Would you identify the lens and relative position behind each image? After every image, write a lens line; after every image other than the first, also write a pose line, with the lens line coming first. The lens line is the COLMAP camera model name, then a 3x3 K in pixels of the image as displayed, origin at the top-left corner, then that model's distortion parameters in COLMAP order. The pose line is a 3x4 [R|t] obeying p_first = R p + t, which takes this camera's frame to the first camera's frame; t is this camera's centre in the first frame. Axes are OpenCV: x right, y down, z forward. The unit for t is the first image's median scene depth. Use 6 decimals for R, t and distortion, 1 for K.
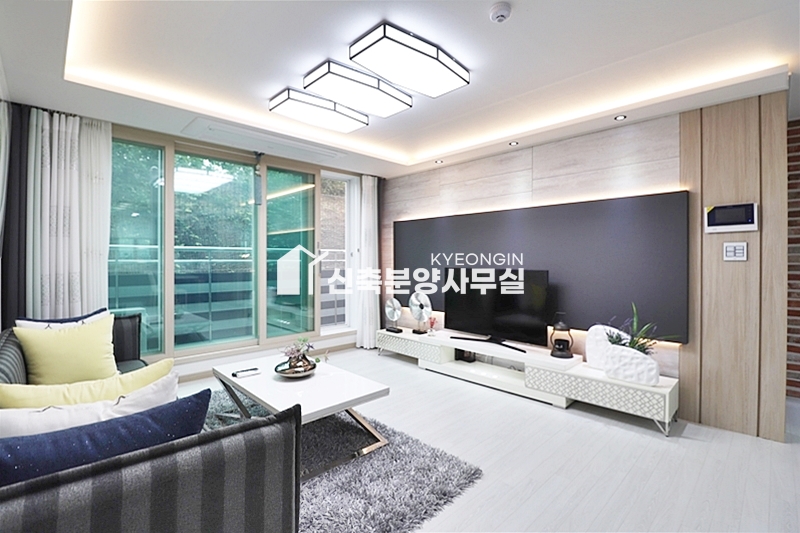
lens RADIAL K [[373.1, 0, 406.0], [0, 373.1, 262.3], [0, 0, 1]] dist [-0.000994, -0.013378]
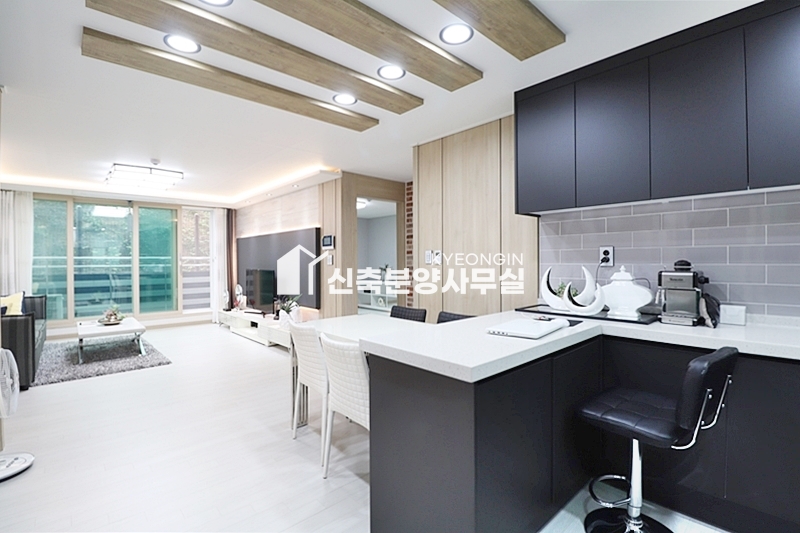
lens RADIAL K [[373.1, 0, 406.0], [0, 373.1, 262.3], [0, 0, 1]] dist [-0.000994, -0.013378]
pose [[0.999549, -0.006590, -0.029292, 0.966440], [0.006547, 0.999977, -0.001543, -0.008484], [0.029302, 0.001350, 0.999570, -0.669950]]
